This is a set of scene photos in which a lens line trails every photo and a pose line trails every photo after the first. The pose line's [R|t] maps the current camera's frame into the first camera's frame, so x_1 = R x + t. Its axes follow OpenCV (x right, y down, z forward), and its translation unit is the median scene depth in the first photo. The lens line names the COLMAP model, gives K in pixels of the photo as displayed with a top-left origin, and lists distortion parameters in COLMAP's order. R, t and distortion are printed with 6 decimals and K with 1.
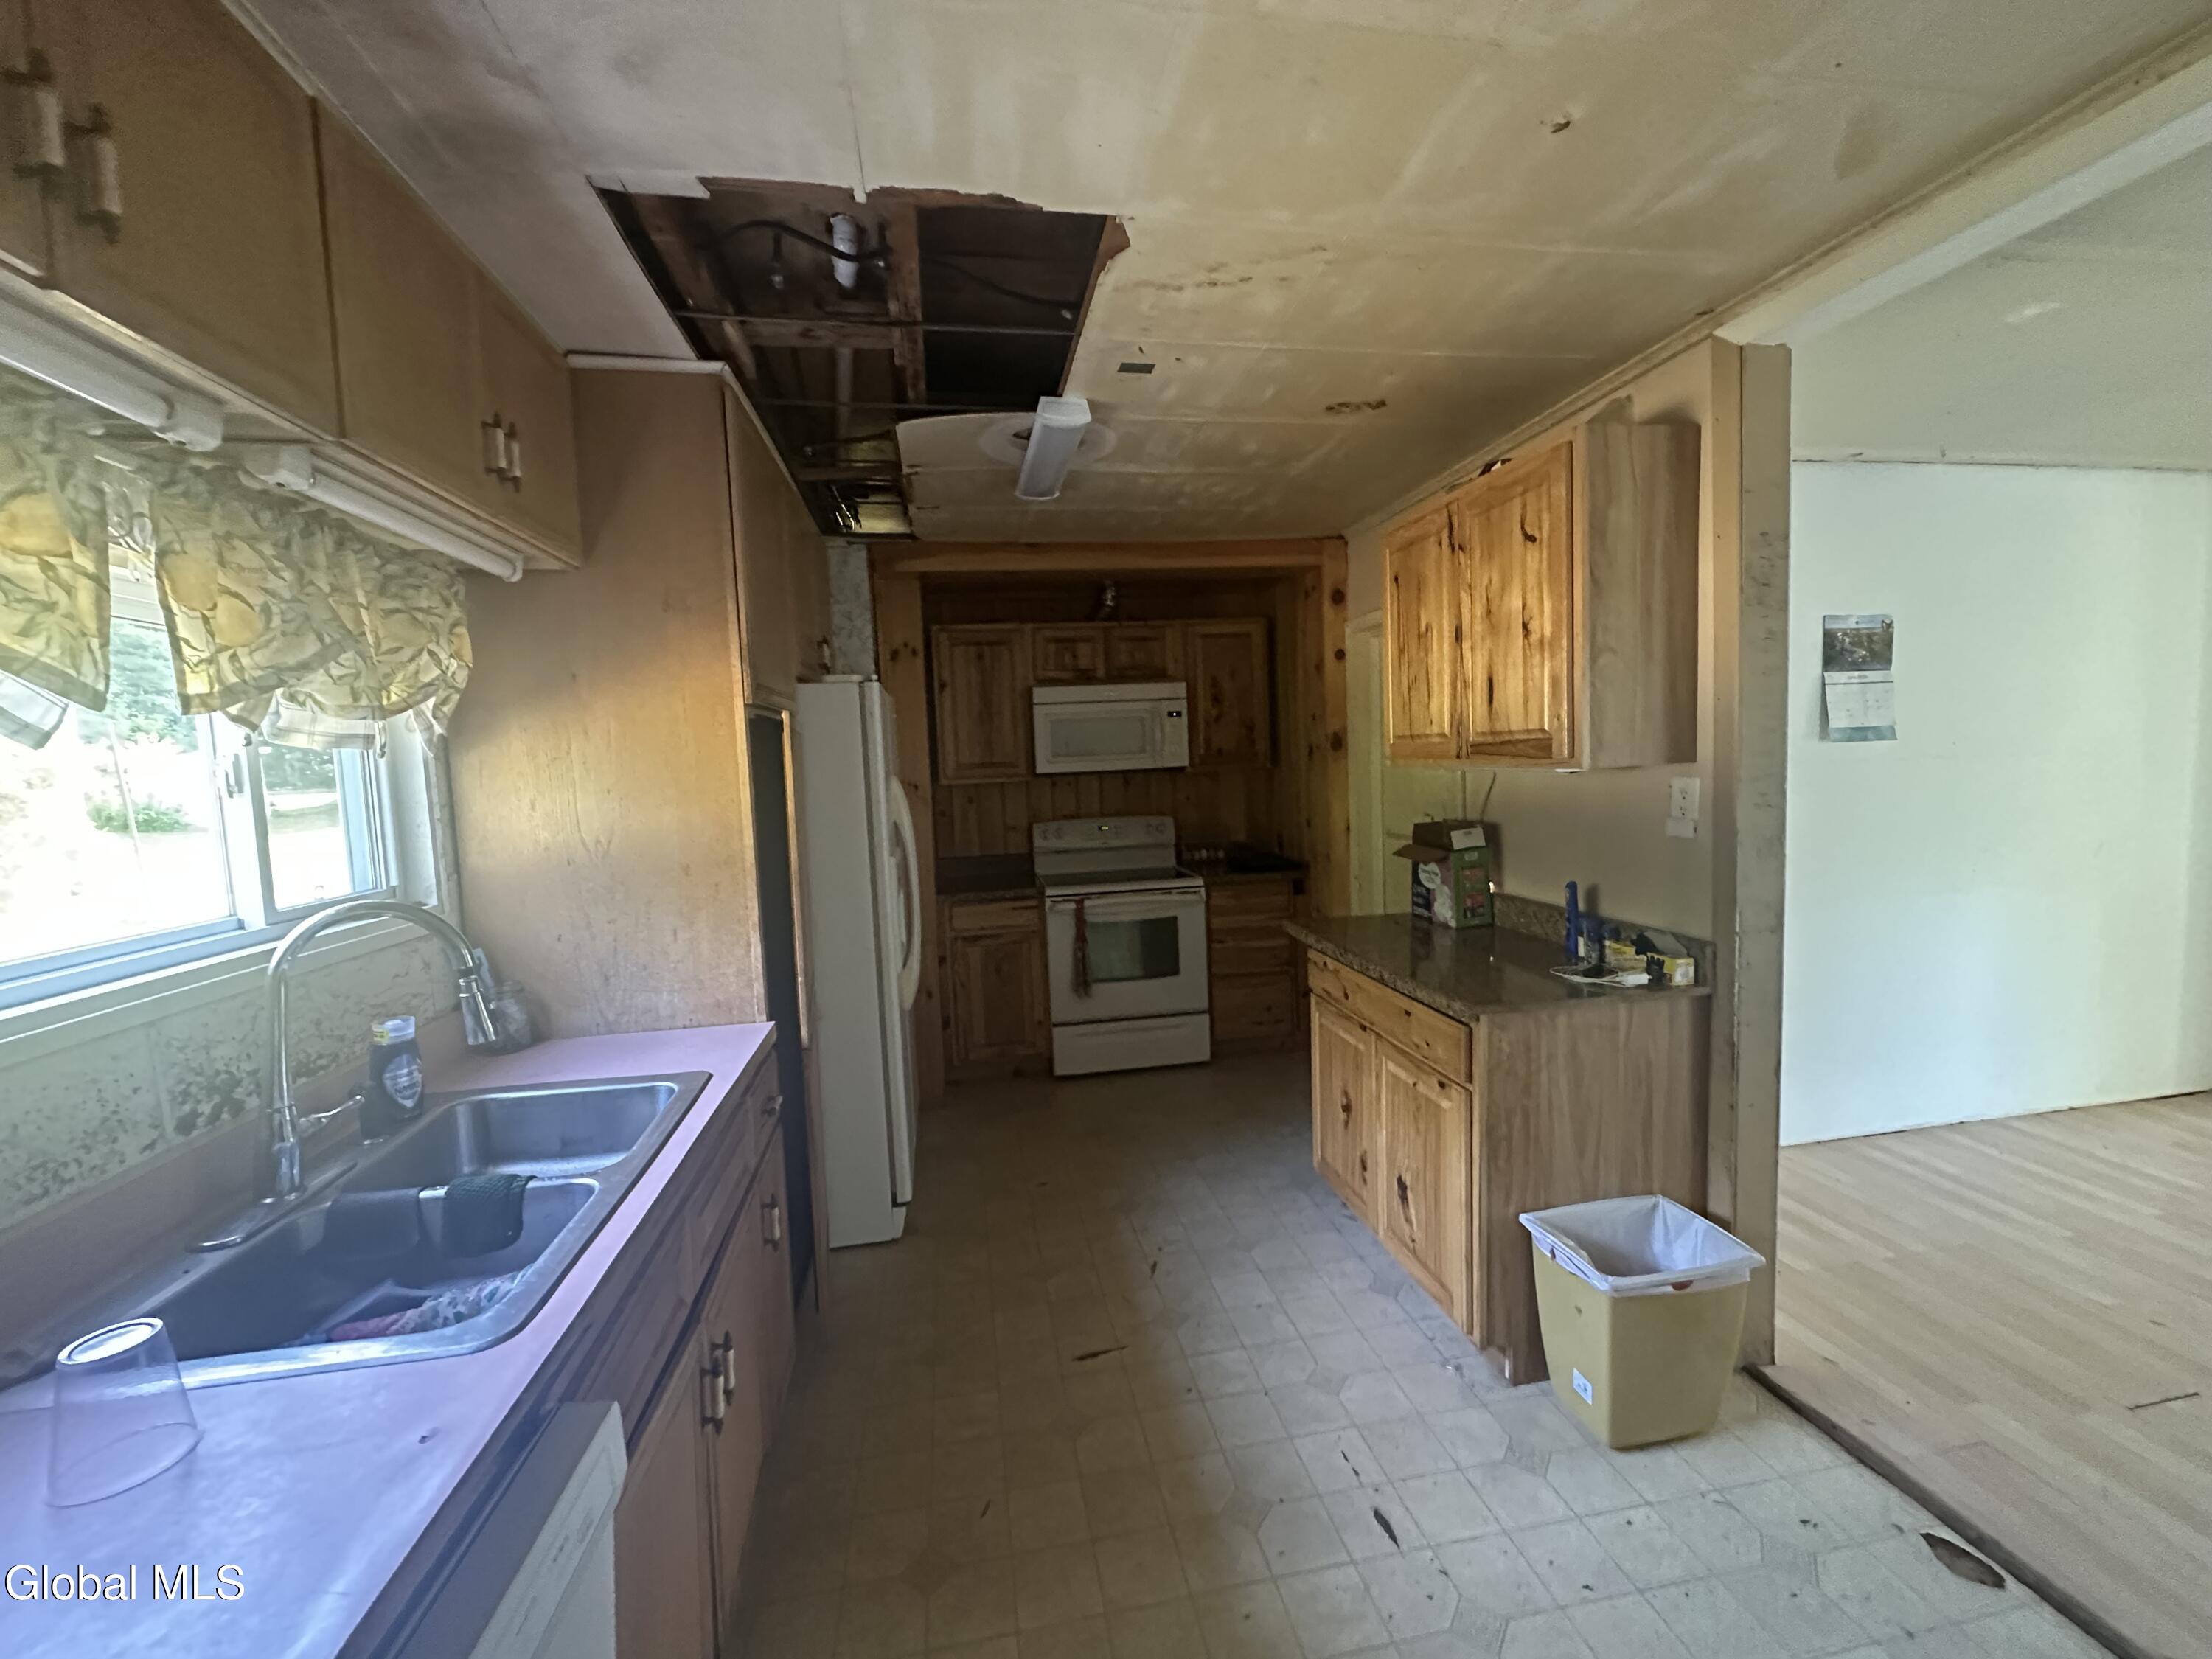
lens RADIAL K [[877.6, 0, 1106.0], [0, 877.6, 829.5], [0, 0, 1]] dist [-0.001490, 0.000563]
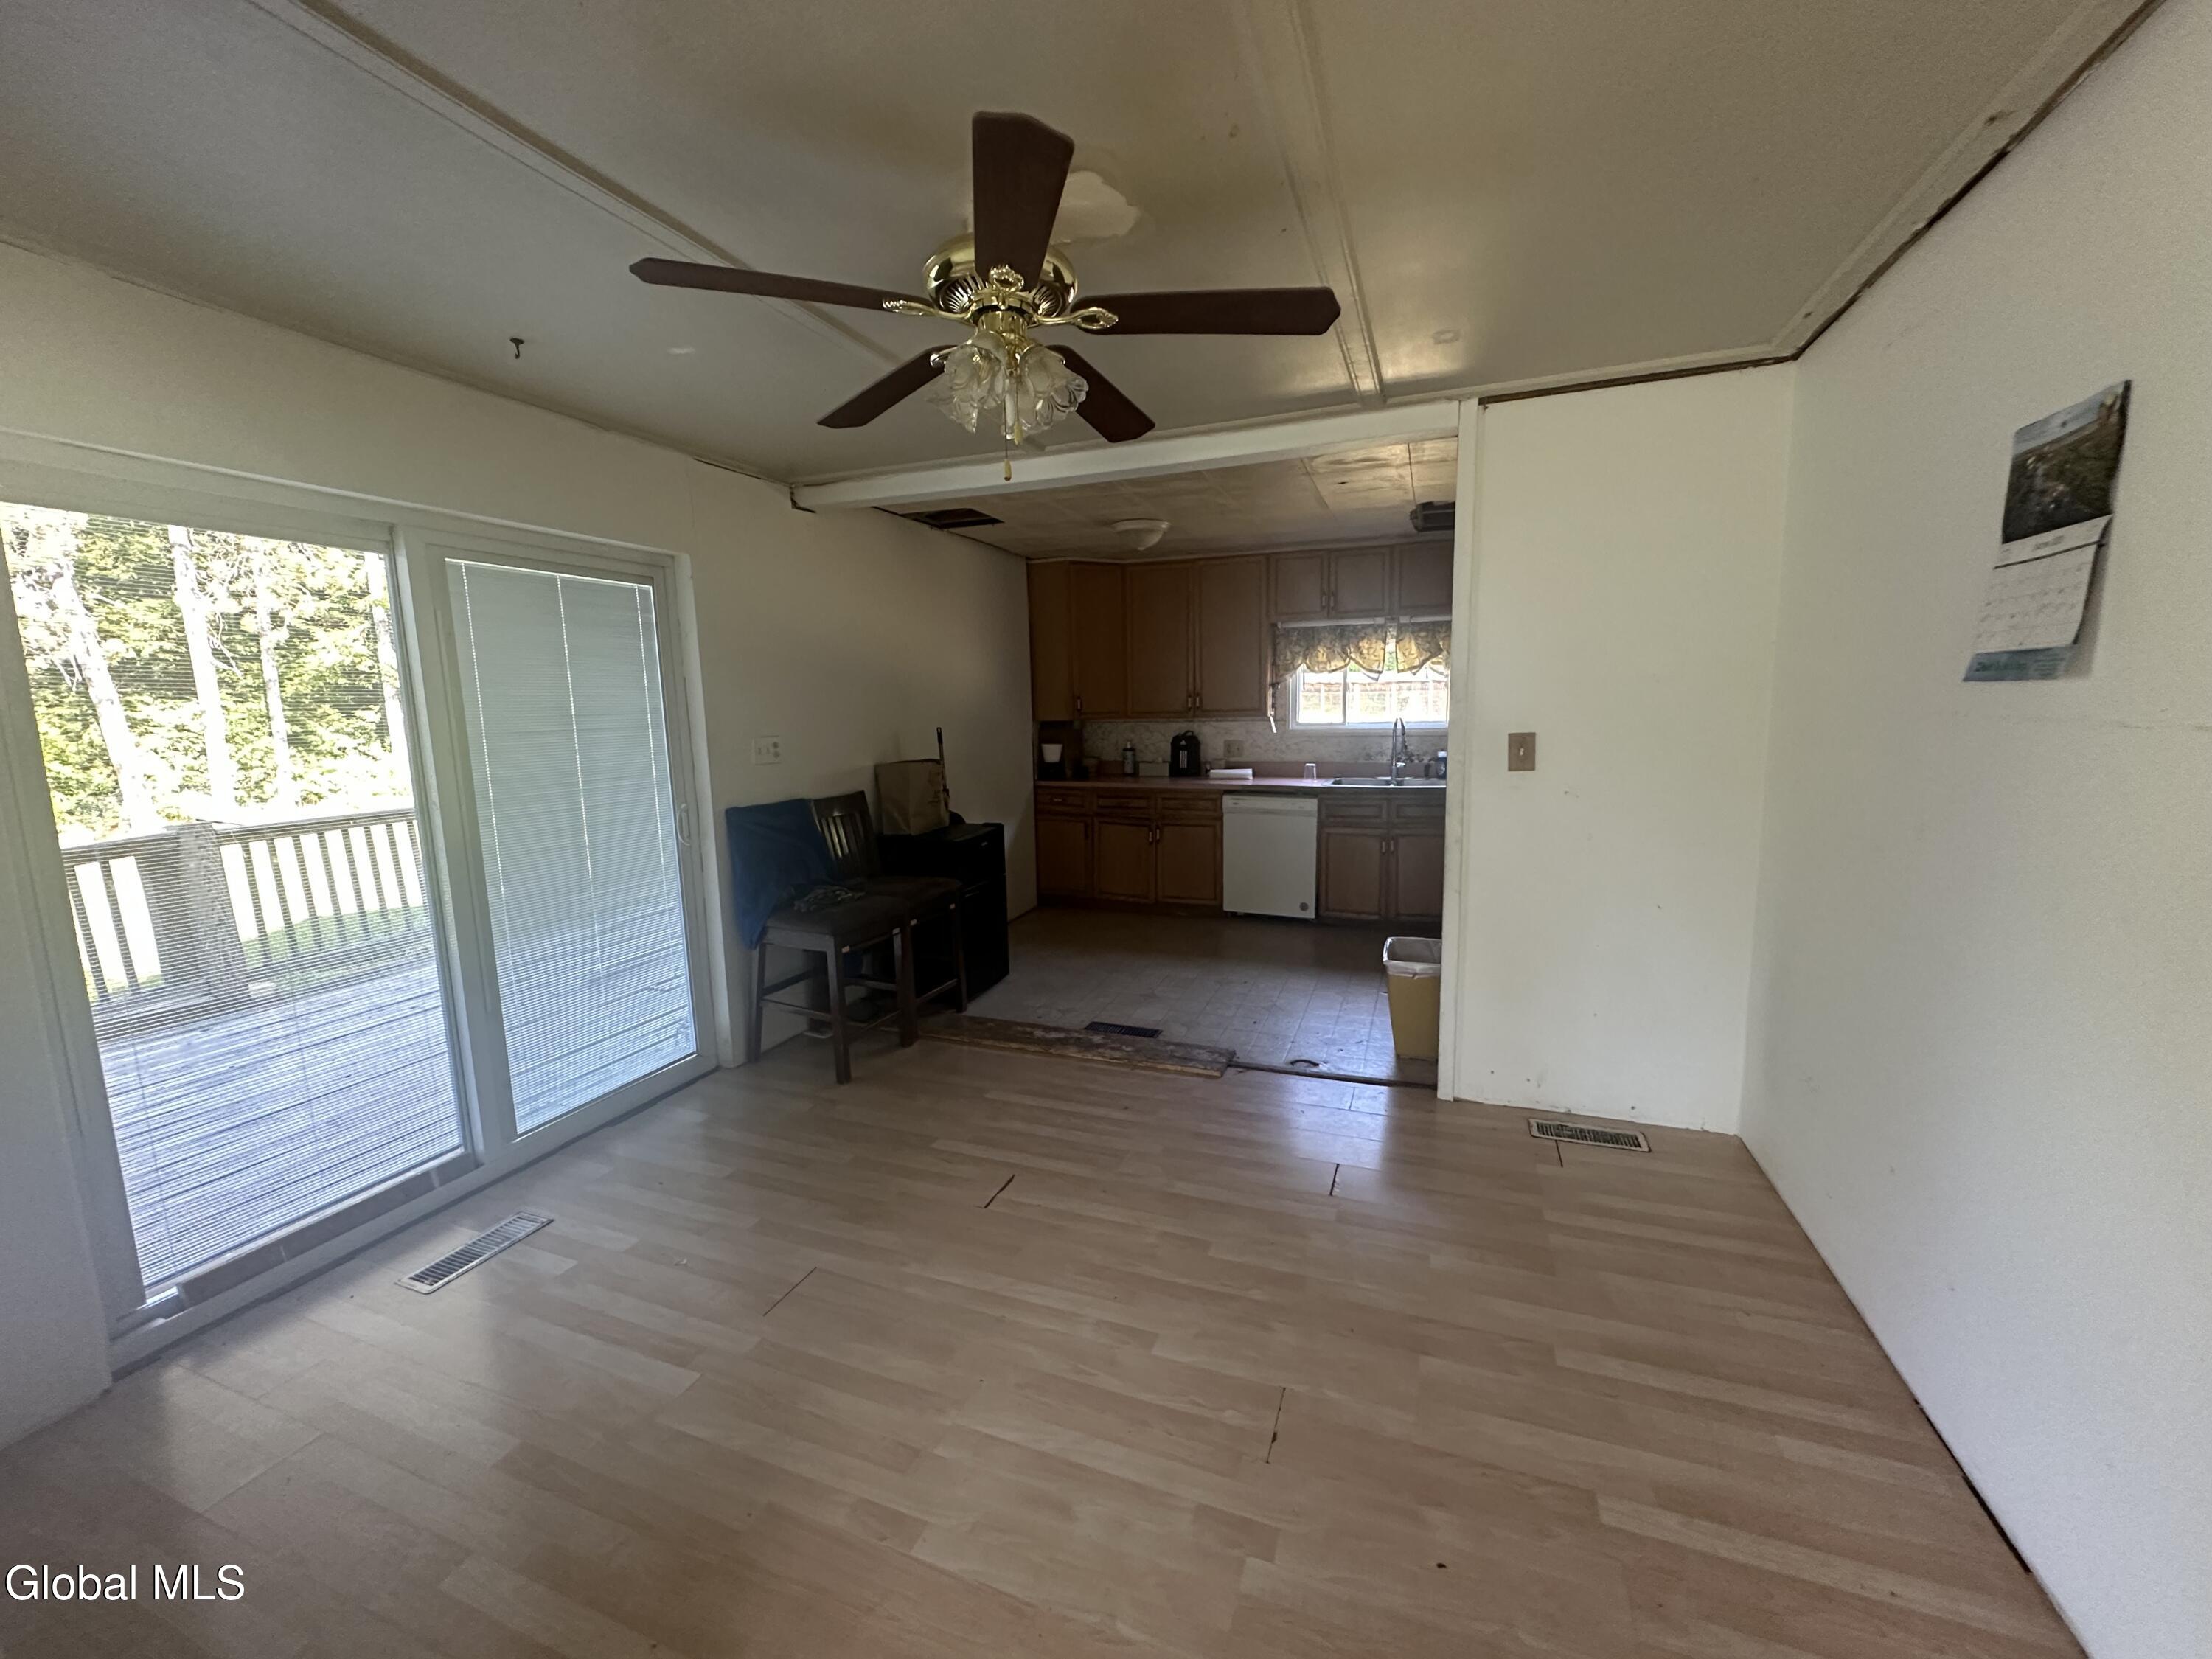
lens RADIAL K [[877.6, 0, 1106.0], [0, 877.6, 829.5], [0, 0, 1]] dist [-0.001490, 0.000563]
pose [[-0.511471, 0.172906, -0.841725, 1.939693], [-0.024239, 0.976254, 0.215269, -0.141494], [0.858958, 0.130507, -0.495135, 1.024846]]
